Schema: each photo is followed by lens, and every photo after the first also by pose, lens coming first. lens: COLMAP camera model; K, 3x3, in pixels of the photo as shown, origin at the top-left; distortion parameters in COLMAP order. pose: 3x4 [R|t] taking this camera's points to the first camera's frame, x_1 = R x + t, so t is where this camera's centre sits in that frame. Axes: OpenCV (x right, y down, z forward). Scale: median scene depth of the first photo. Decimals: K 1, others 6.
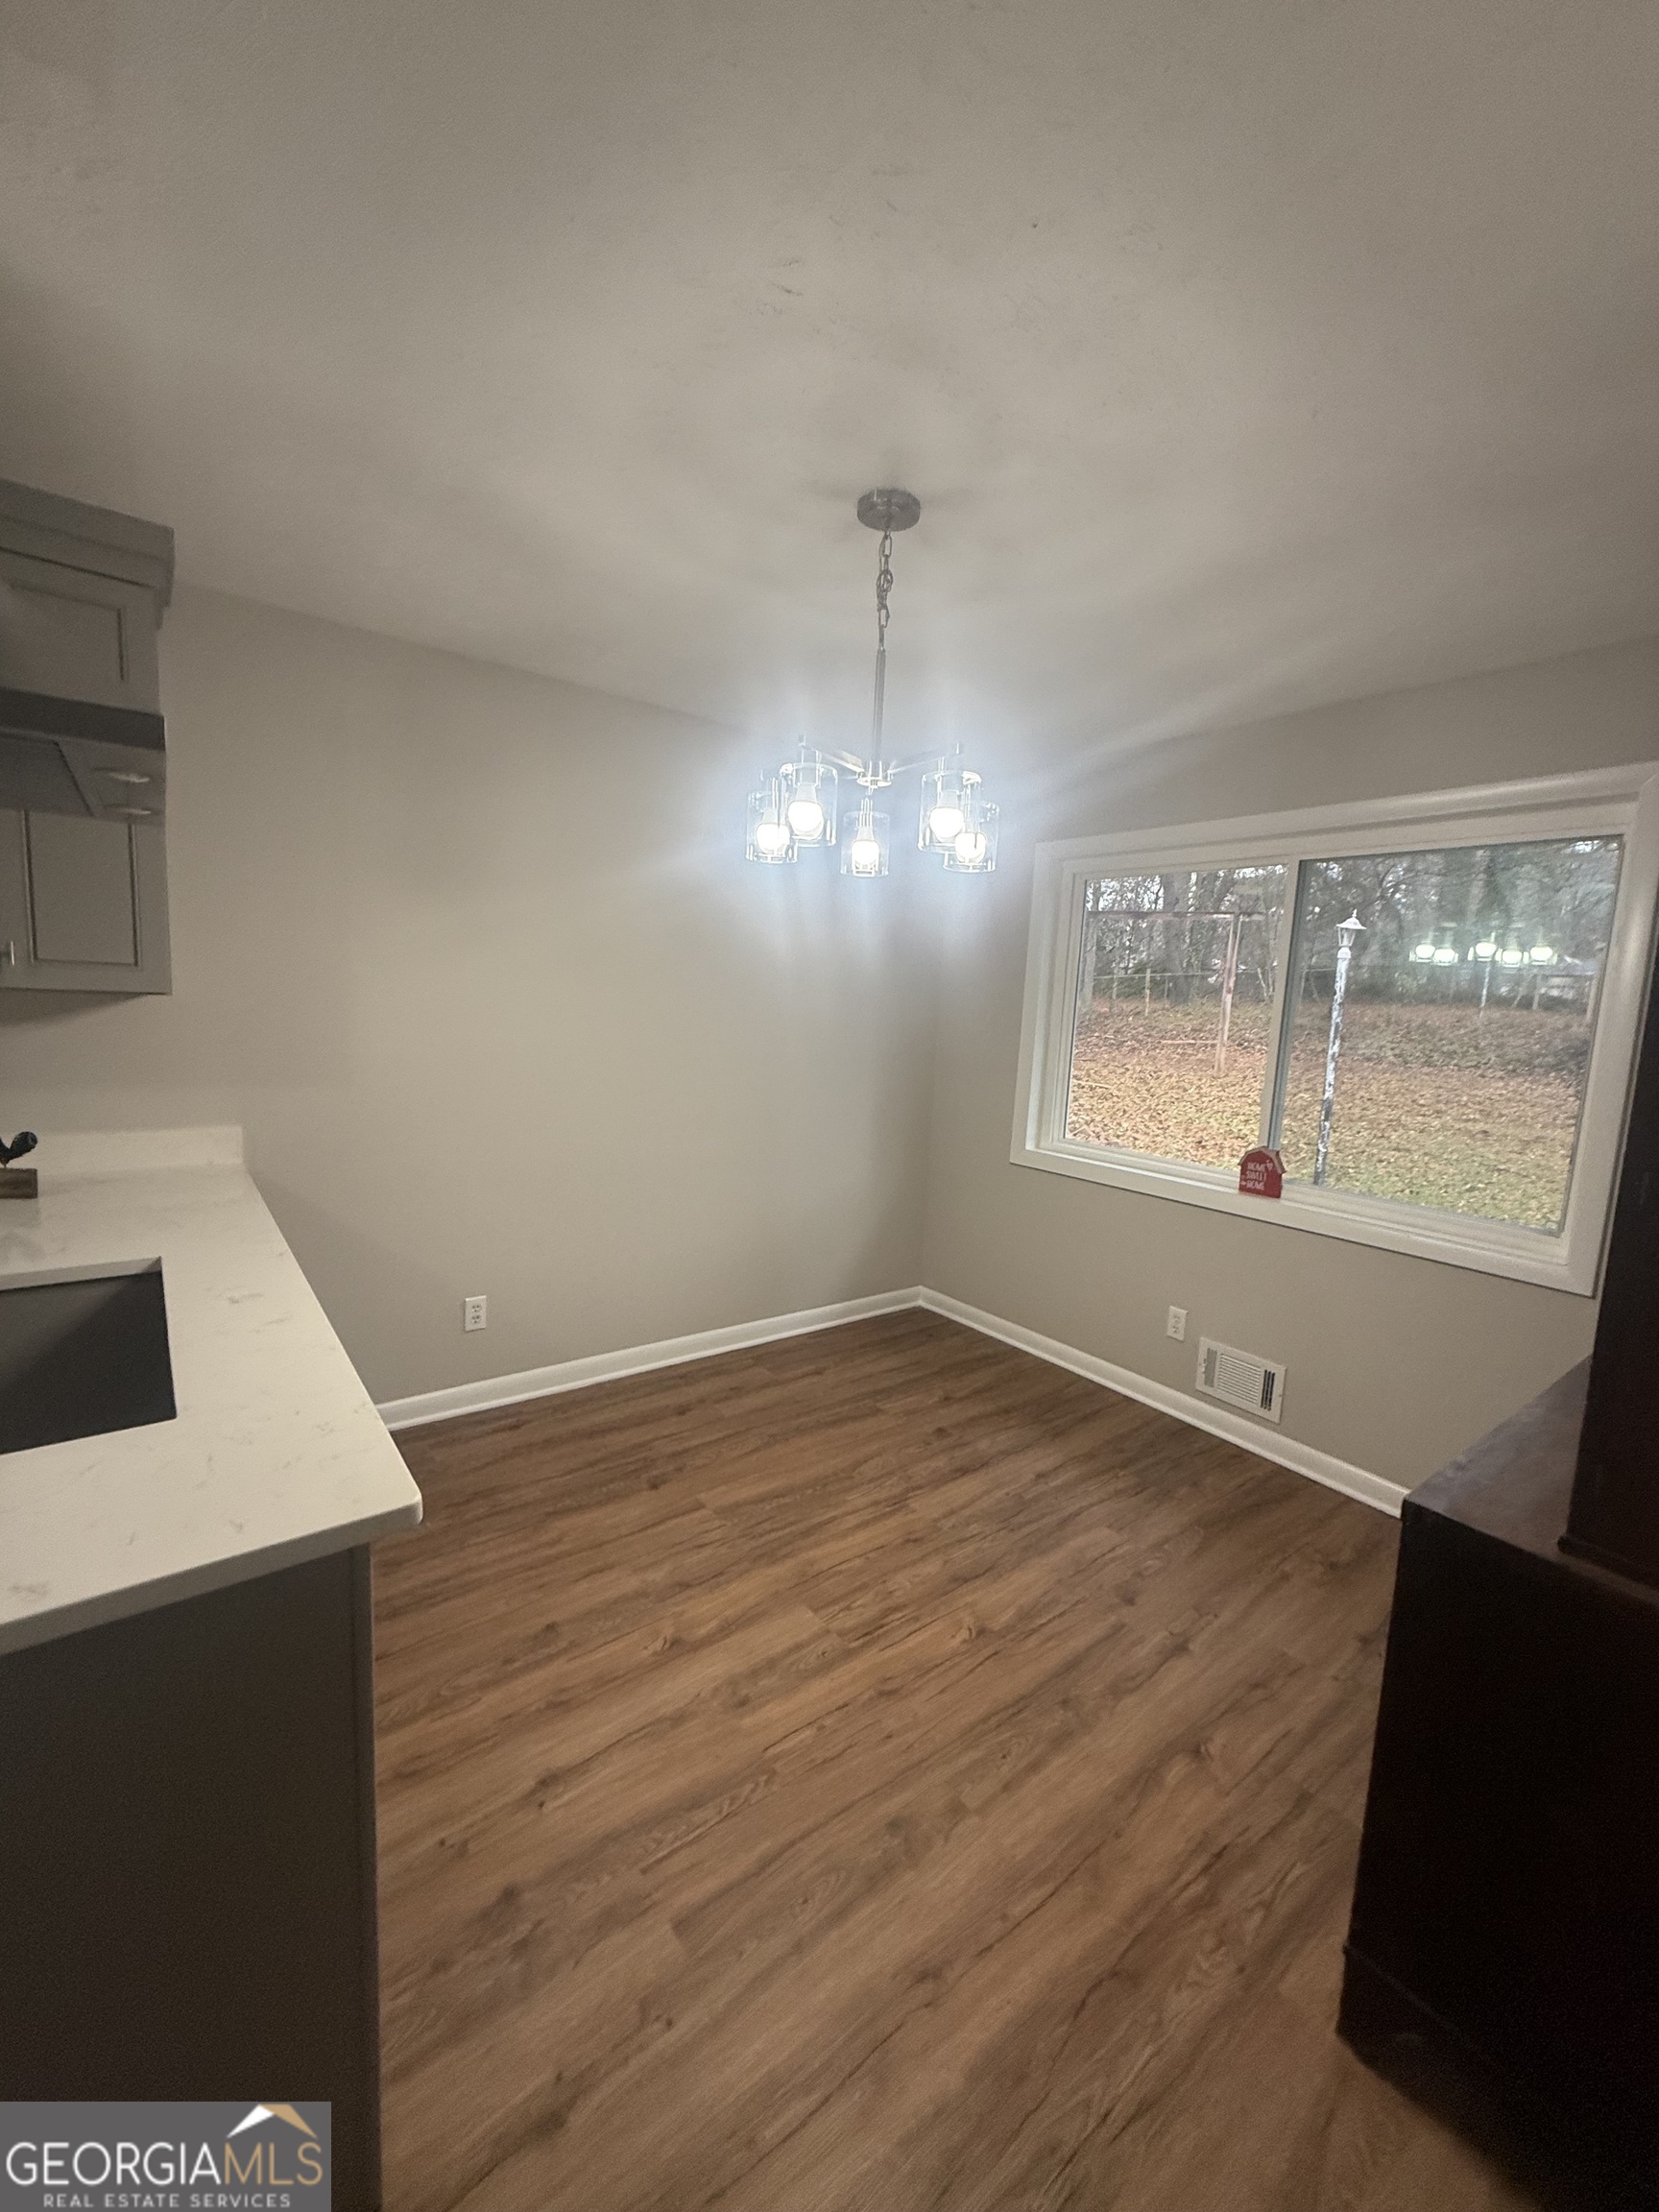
lens RADIAL K [[883.9, 0, 838.9], [0, 883.9, 1096.0], [0, 0, 1]] dist [0.008414, -0.002293]
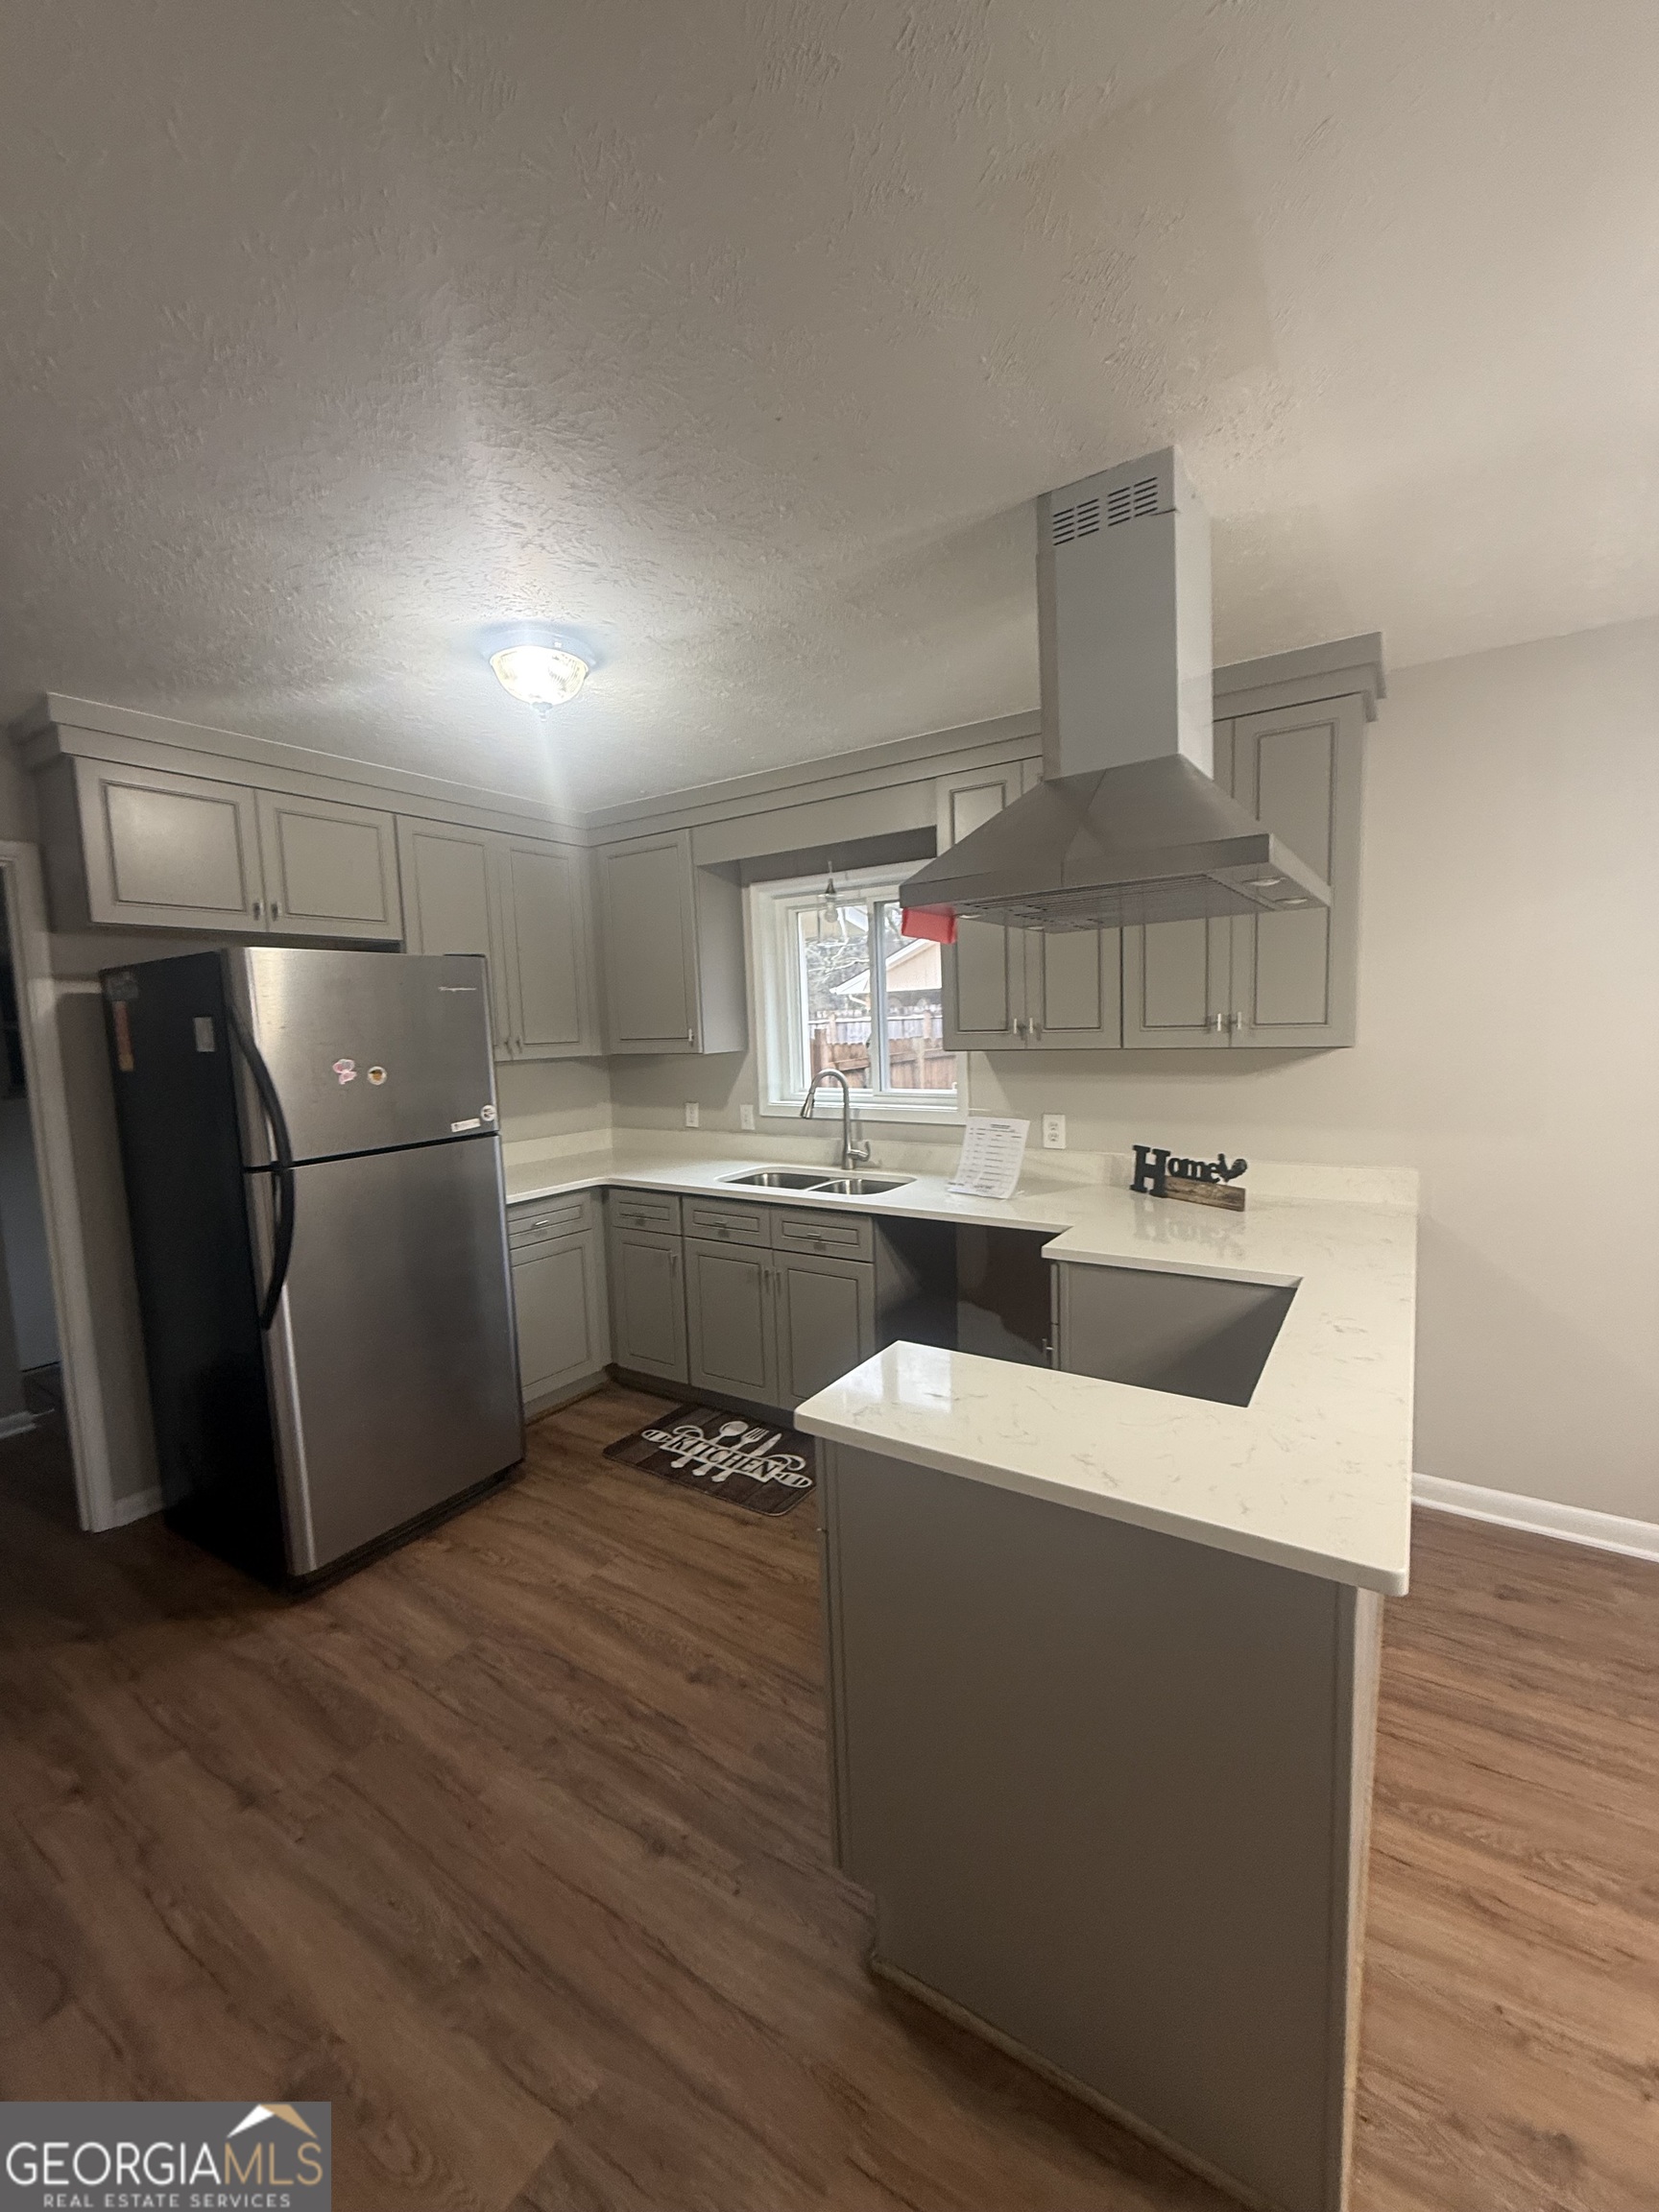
lens RADIAL K [[883.9, 0, 840.5], [0, 883.9, 1110.5], [0, 0, 1]] dist [0.008414, -0.002293]
pose [[0.307317, 0.038495, -0.950828, 0.130147], [-0.064827, 0.997707, 0.019440, -0.017418], [0.949396, 0.055665, 0.309108, 0.050049]]
